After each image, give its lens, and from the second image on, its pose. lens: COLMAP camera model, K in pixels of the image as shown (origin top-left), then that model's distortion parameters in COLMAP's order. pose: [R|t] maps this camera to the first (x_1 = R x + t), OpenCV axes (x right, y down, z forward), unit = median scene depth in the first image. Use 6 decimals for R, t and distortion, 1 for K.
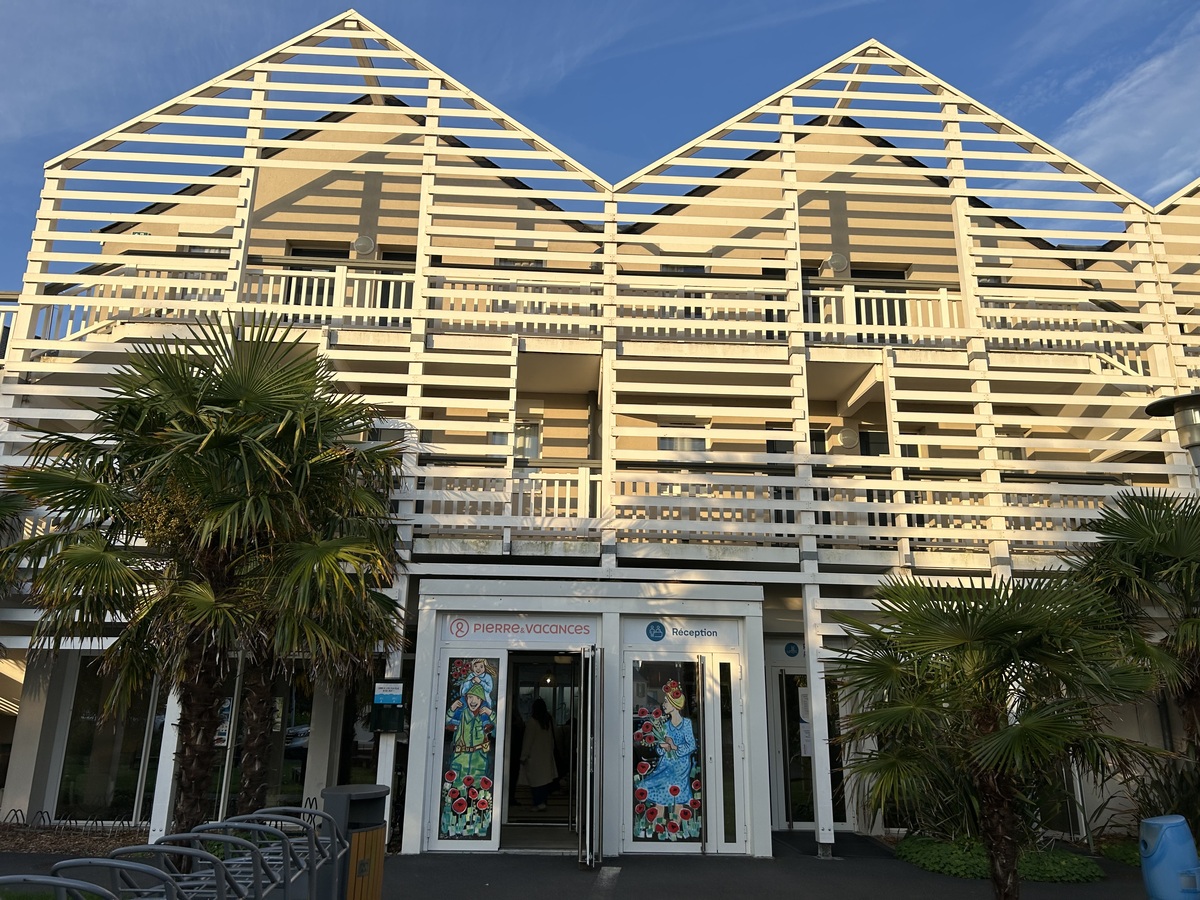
lens RADIAL K [[894.1, 0, 595.1], [0, 894.1, 465.1], [0, 0, 1]] dist [0.053504, -0.061264]
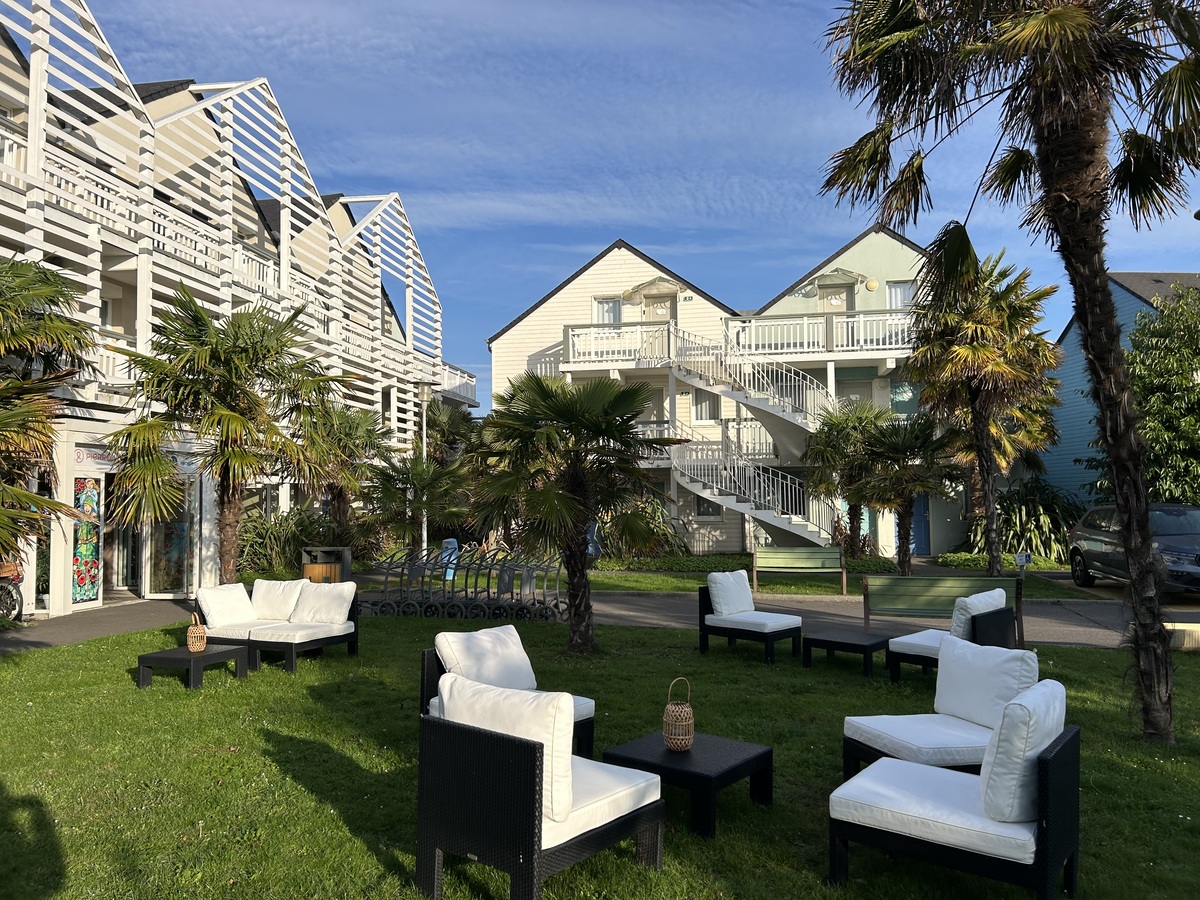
lens RADIAL K [[894.1, 0, 595.1], [0, 894.1, 465.1], [0, 0, 1]] dist [0.053504, -0.061264]
pose [[0.248732, 0.042879, 0.967623, -0.901088], [-0.257971, 0.965866, 0.023512, -0.024549], [-0.933586, -0.255467, 0.251303, -0.041047]]
